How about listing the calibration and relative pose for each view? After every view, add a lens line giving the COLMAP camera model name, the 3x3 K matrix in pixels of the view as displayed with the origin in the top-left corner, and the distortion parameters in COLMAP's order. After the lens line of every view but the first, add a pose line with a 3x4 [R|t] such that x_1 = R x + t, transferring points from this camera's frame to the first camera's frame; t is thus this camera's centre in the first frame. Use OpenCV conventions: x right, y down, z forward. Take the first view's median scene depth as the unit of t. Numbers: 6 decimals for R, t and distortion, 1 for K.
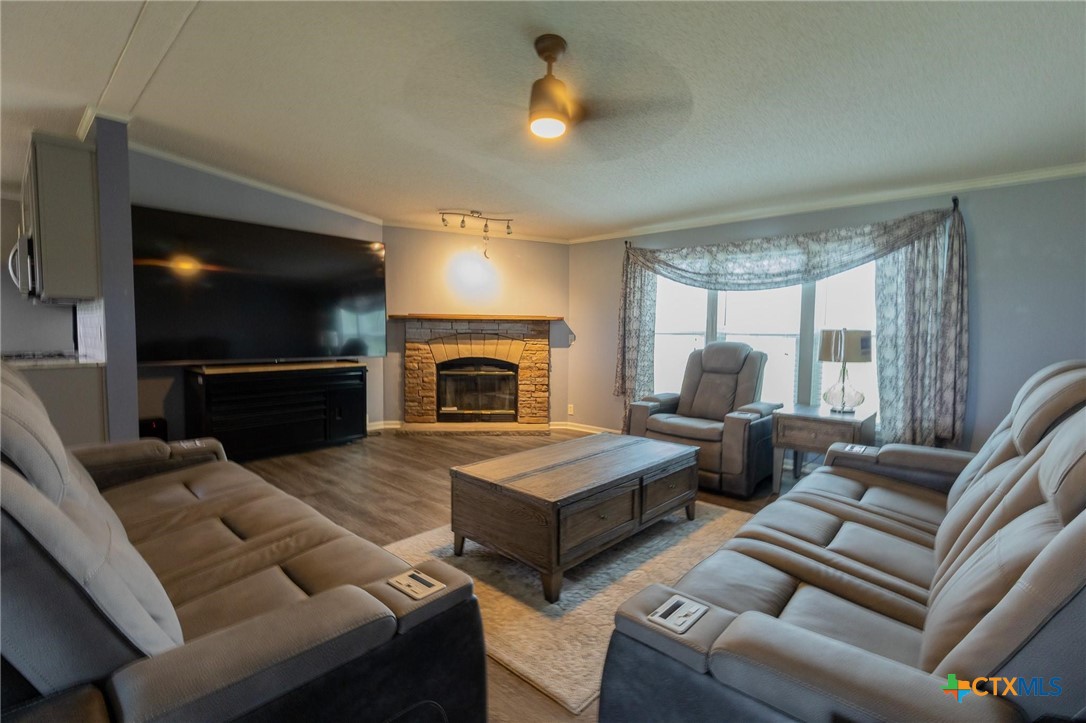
lens RADIAL K [[502.6, 0, 548.8], [0, 502.6, 361.3], [0, 0, 1]] dist [-0.000126, 0.002430]
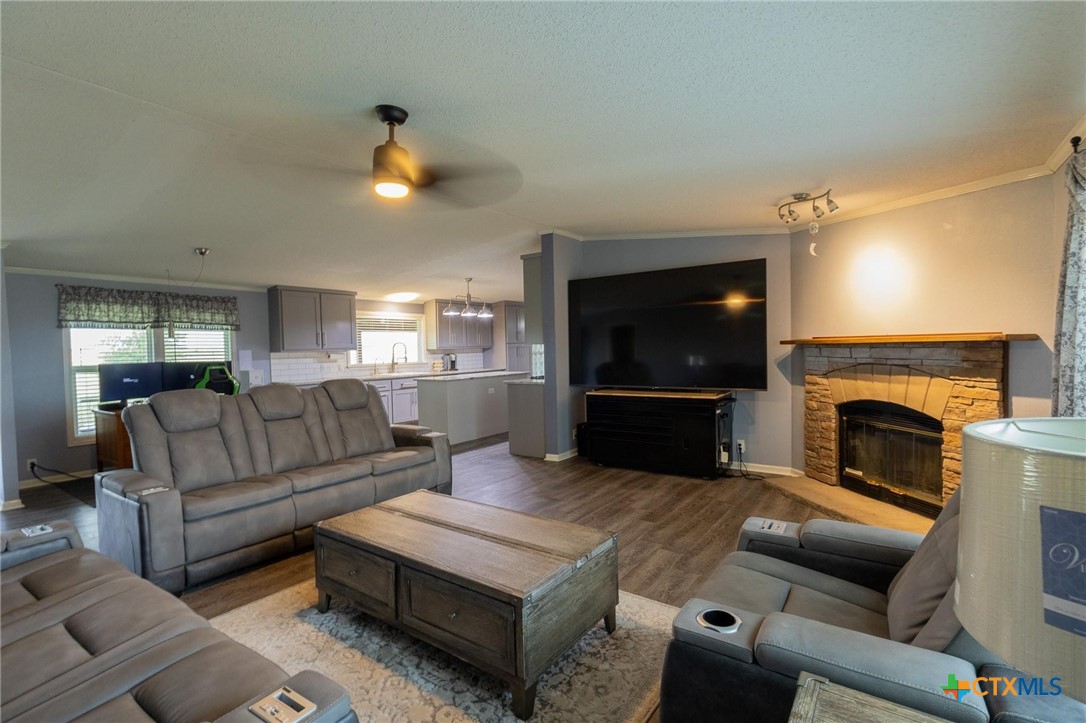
lens RADIAL K [[502.6, 0, 548.8], [0, 502.6, 361.3], [0, 0, 1]] dist [-0.000126, 0.002430]
pose [[0.137478, 0.012806, -0.990422, 0.526178], [-0.041947, 0.999095, 0.007096, -0.055396], [0.989616, 0.040569, 0.137891, 0.585387]]
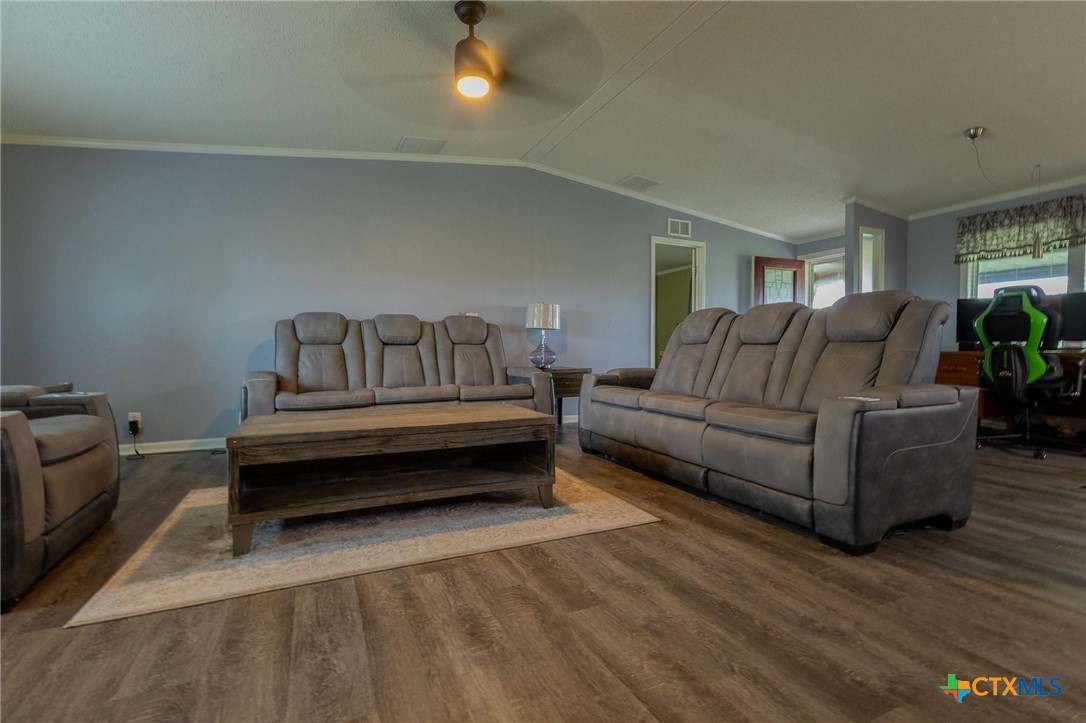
lens RADIAL K [[502.6, 0, 548.8], [0, 502.6, 361.3], [0, 0, 1]] dist [-0.000126, 0.002430]
pose [[-0.926329, -0.020344, 0.376165, -0.278381], [0.014177, 0.995951, 0.088776, 0.017265], [-0.376448, 0.087569, -0.922290, 0.966278]]
